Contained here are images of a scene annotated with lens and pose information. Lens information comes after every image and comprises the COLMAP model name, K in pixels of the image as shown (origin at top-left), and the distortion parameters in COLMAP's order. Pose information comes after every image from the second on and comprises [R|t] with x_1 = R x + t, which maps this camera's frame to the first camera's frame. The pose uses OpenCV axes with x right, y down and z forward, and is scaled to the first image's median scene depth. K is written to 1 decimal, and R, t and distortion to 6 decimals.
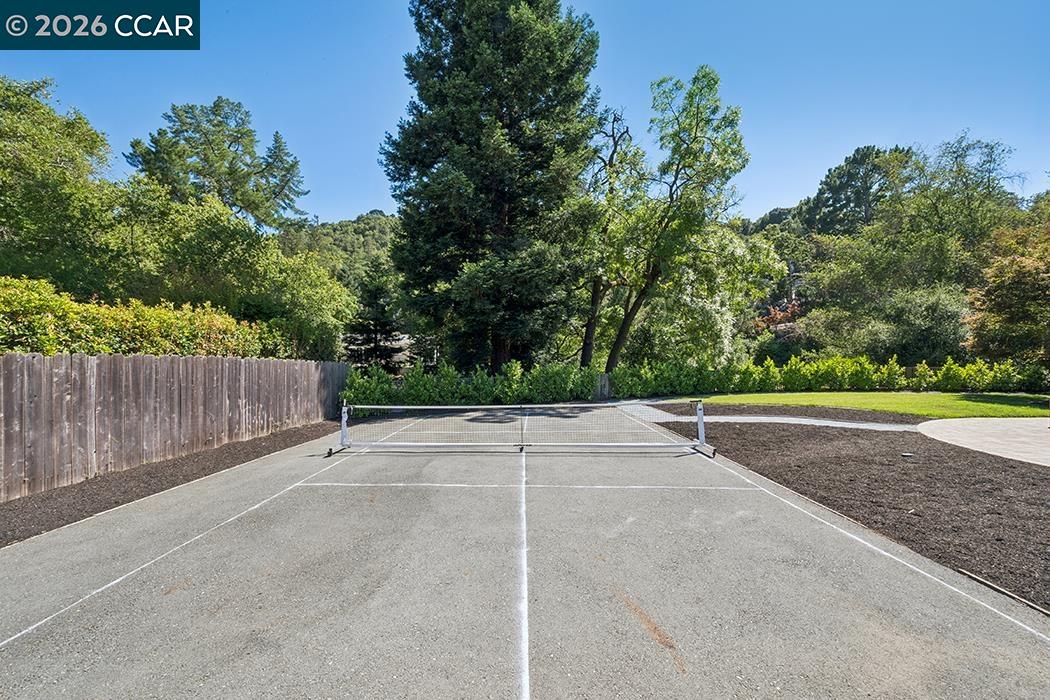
lens RADIAL K [[410.9, 0, 525.0], [0, 410.9, 350.0], [0, 0, 1]] dist [-0.000575, -0.000172]
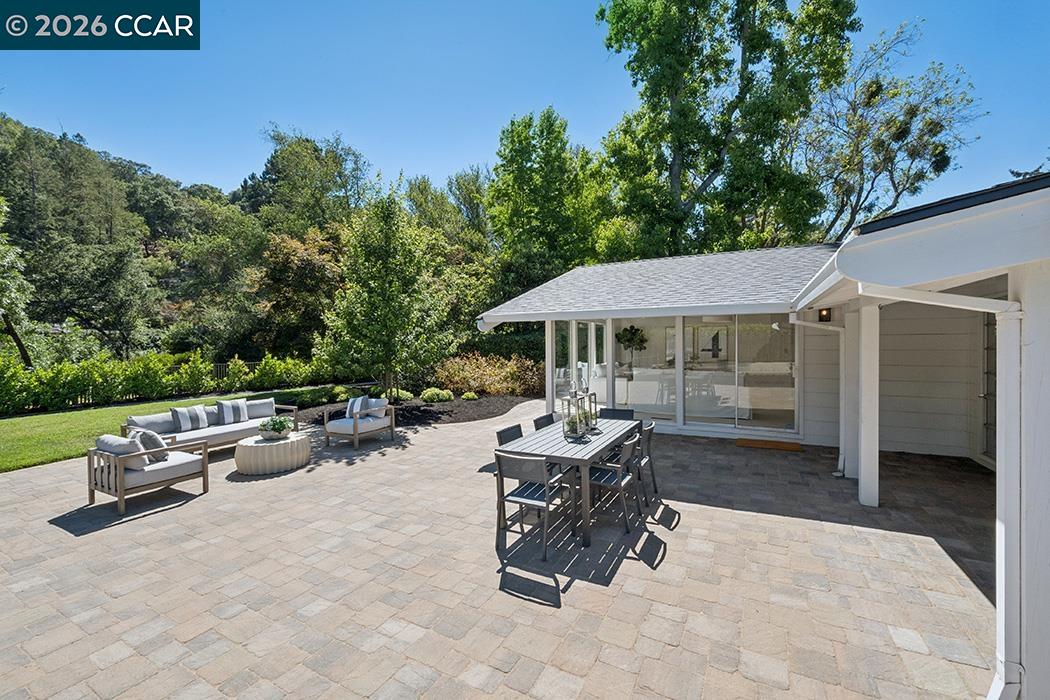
lens RADIAL K [[421.6, 0, 525.0], [0, 421.6, 350.0], [0, 0, 1]] dist [0.000034, -0.000236]
pose [[0.479721, -0.022561, 0.877131, 0.489687], [0.002419, 0.999700, 0.024391, -0.003581], [-0.877418, -0.009579, 0.479631, 0.082394]]
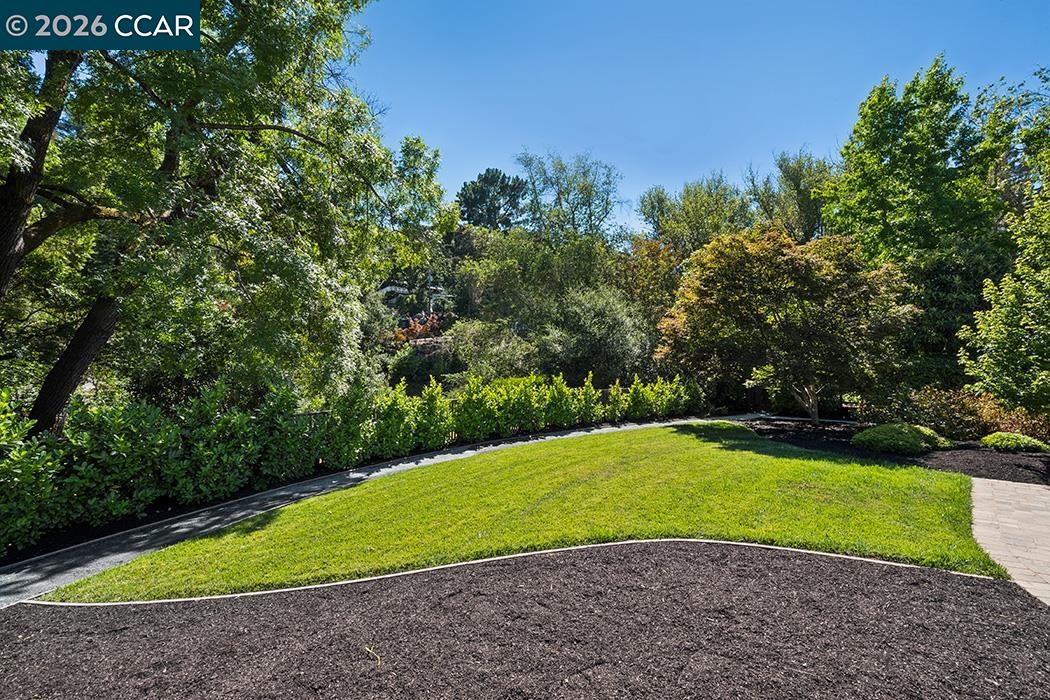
lens RADIAL K [[446.4, 0, 525.0], [0, 446.4, 350.0], [0, 0, 1]] dist [0.001215, 0.000050]
pose [[0.693195, 0.033261, 0.719982, 0.288173], [-0.002177, 0.999027, -0.044056, 0.007966], [-0.720746, 0.028972, 0.692593, 0.555992]]
